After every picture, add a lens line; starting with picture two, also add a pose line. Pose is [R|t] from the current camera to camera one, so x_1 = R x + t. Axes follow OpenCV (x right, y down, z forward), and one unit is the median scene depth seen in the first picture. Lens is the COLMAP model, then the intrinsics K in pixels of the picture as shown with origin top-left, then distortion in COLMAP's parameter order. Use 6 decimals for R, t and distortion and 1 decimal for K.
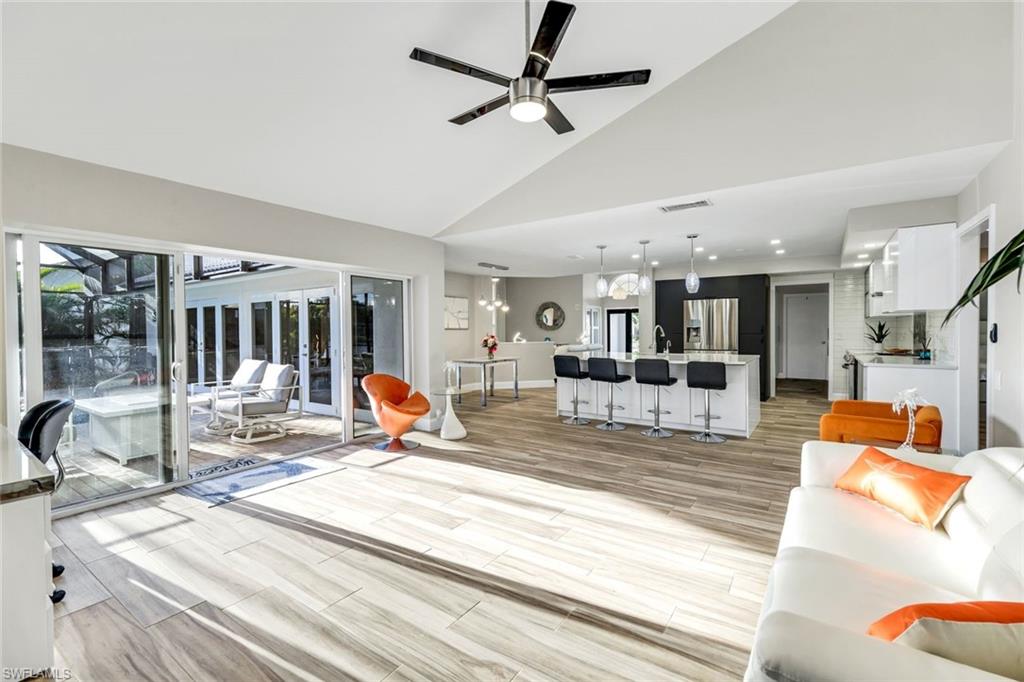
lens RADIAL K [[445.8, 0, 514.6], [0, 445.8, 336.5], [0, 0, 1]] dist [0.000824, -0.000025]
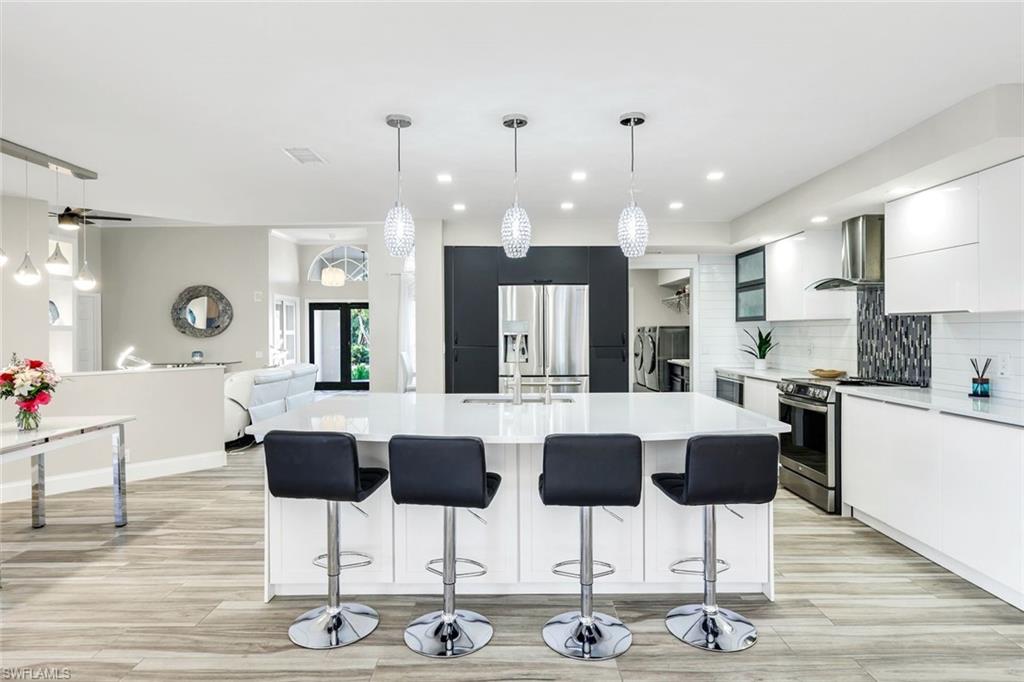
lens RADIAL K [[565.5, 0, 512.5], [0, 565.5, 330.2], [0, 0, 1]] dist [0.001808, 0.000054]
pose [[0.826566, 0.004176, 0.562824, 0.013106], [0.007352, 0.999807, -0.018216, -0.024155], [-0.562791, 0.019195, 0.826376, 0.724565]]
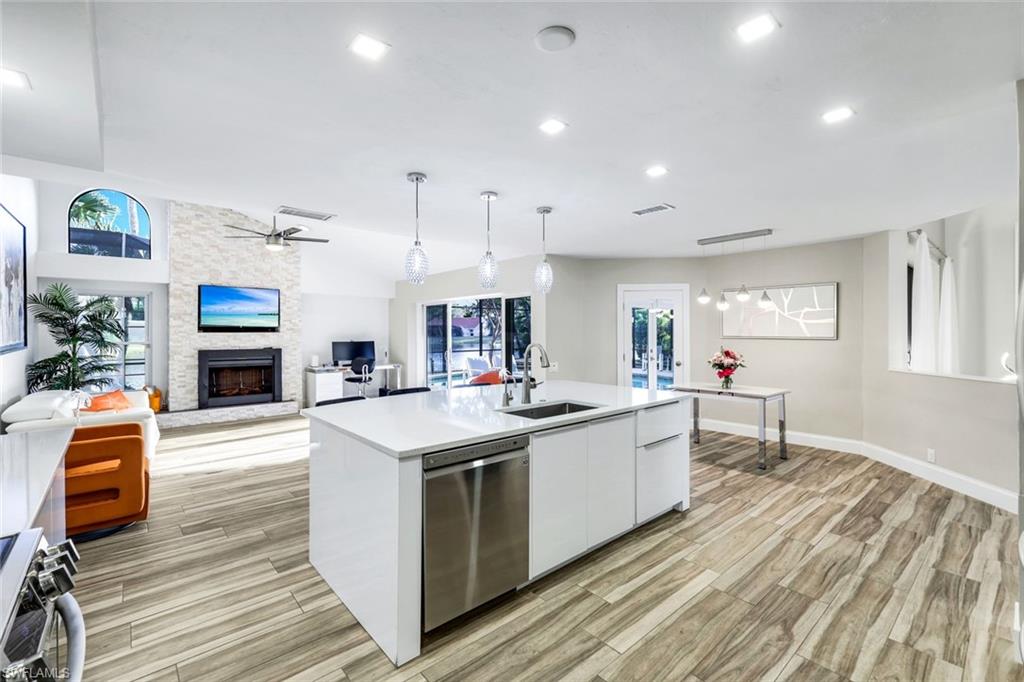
lens RADIAL K [[445.8, 0, 514.6], [0, 445.8, 336.5], [0, 0, 1]] dist [0.000824, -0.000025]
pose [[-0.236773, 0.016784, -0.971420, 1.028174], [-0.008376, 0.999778, 0.019315, -0.051641], [0.971529, 0.012710, -0.236580, 1.429599]]
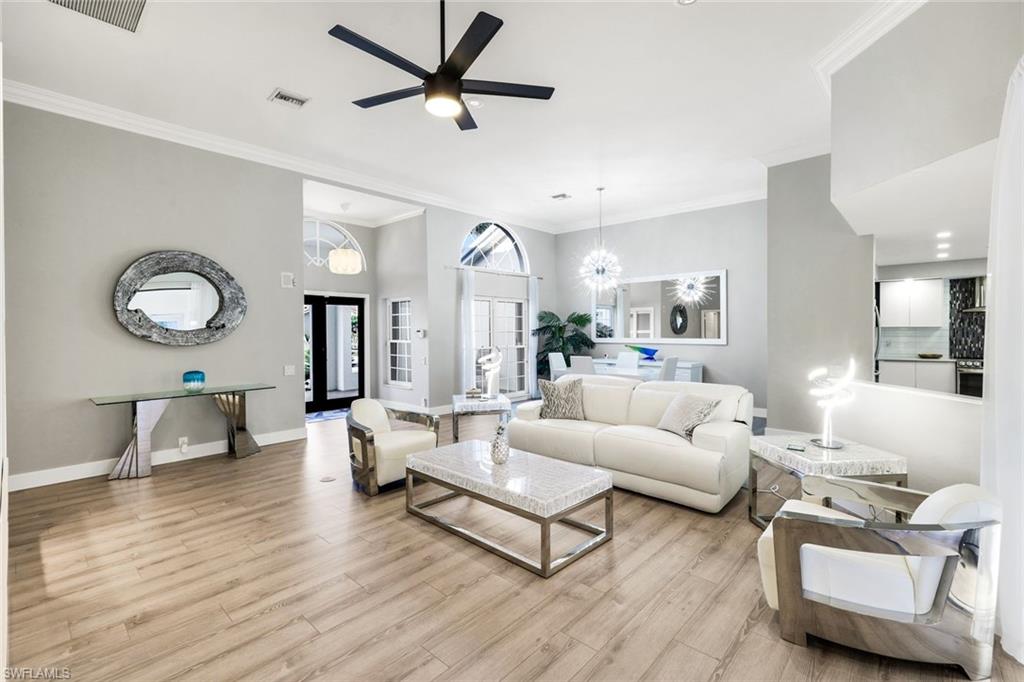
lens RADIAL K [[453.6, 0, 513.3], [0, 453.6, 332.1], [0, 0, 1]] dist [0.004047, 0.000195]
pose [[0.136439, -0.000676, 0.990648, -0.652394], [0.017643, 0.999843, -0.001748, -0.063080], [-0.990491, 0.017716, 0.136430, 2.465519]]
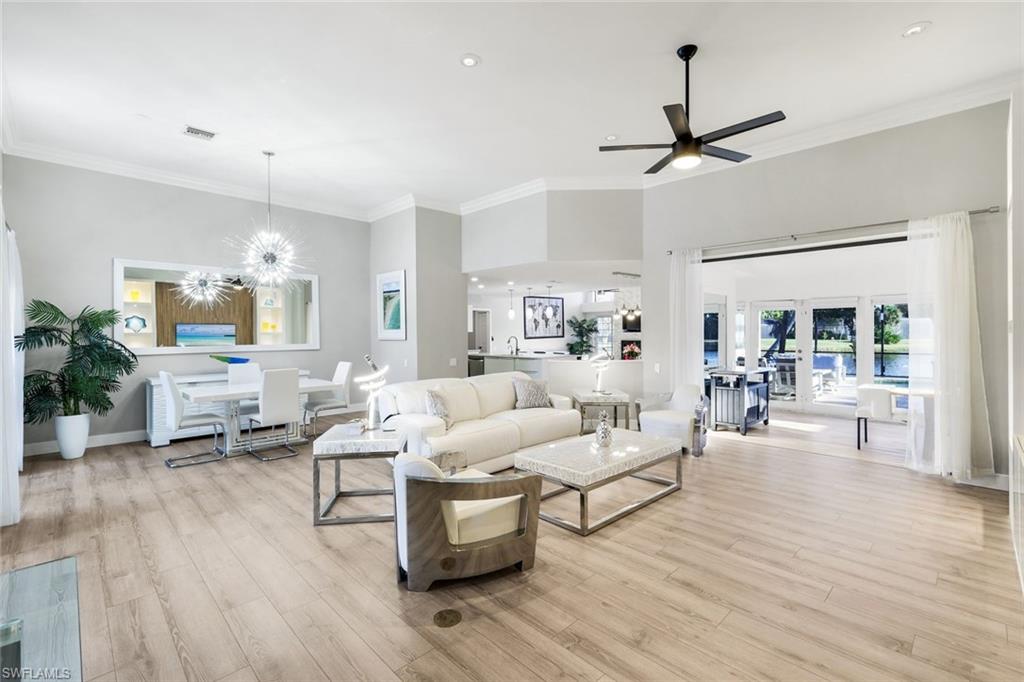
lens RADIAL K [[453.6, 0, 513.3], [0, 453.6, 332.1], [0, 0, 1]] dist [0.004047, 0.000195]
pose [[-0.981579, 0.011019, 0.190740, 0.023136], [0.013936, 0.999805, 0.013960, -0.082296], [-0.190549, 0.016361, -0.981541, 3.395439]]
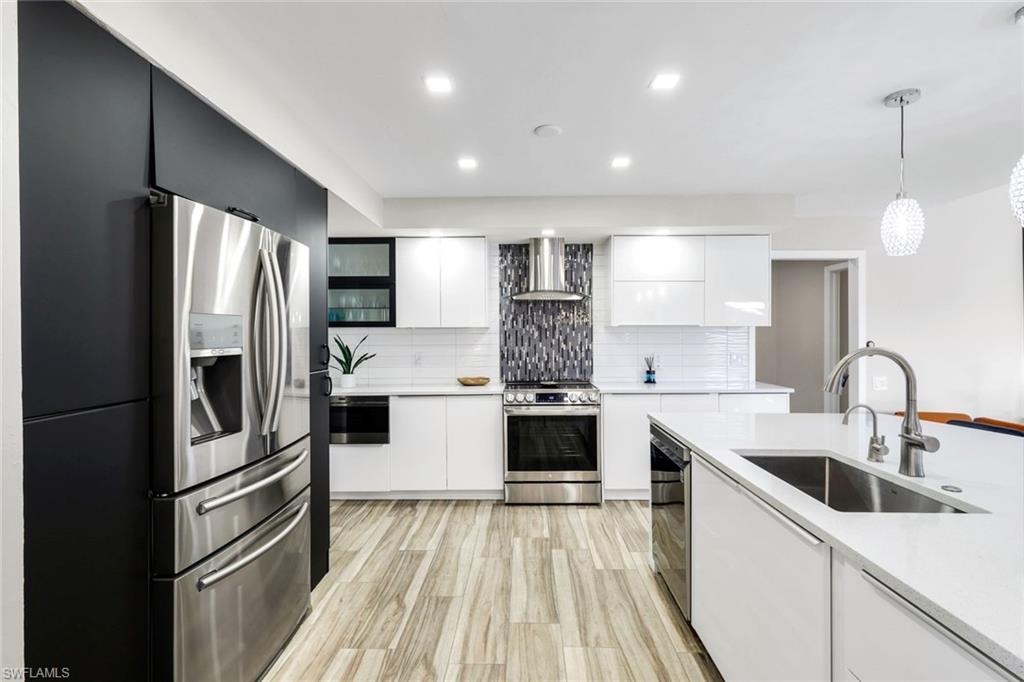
lens RADIAL K [[493.7, 0, 514.1], [0, 493.7, 336.1], [0, 0, 1]] dist [0.000910, -0.000001]
pose [[-0.553065, 0.007277, 0.833106, 0.277245], [0.019715, 0.999796, 0.004355, -0.045408], [-0.832905, 0.018833, -0.553096, 1.709754]]
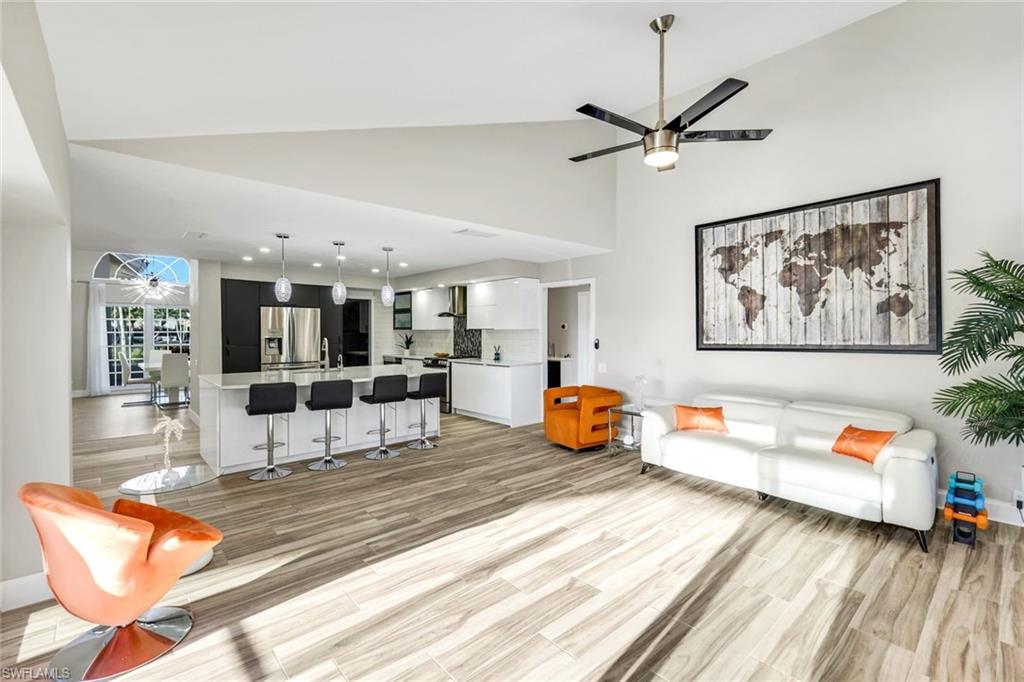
lens RADIAL K [[453.6, 0, 513.3], [0, 453.6, 332.1], [0, 0, 1]] dist [0.004047, 0.000195]
pose [[0.230530, 0.004908, 0.973053, -0.603820], [0.014685, 0.999856, -0.008522, -0.030318], [-0.972954, 0.016254, 0.230425, 0.567775]]
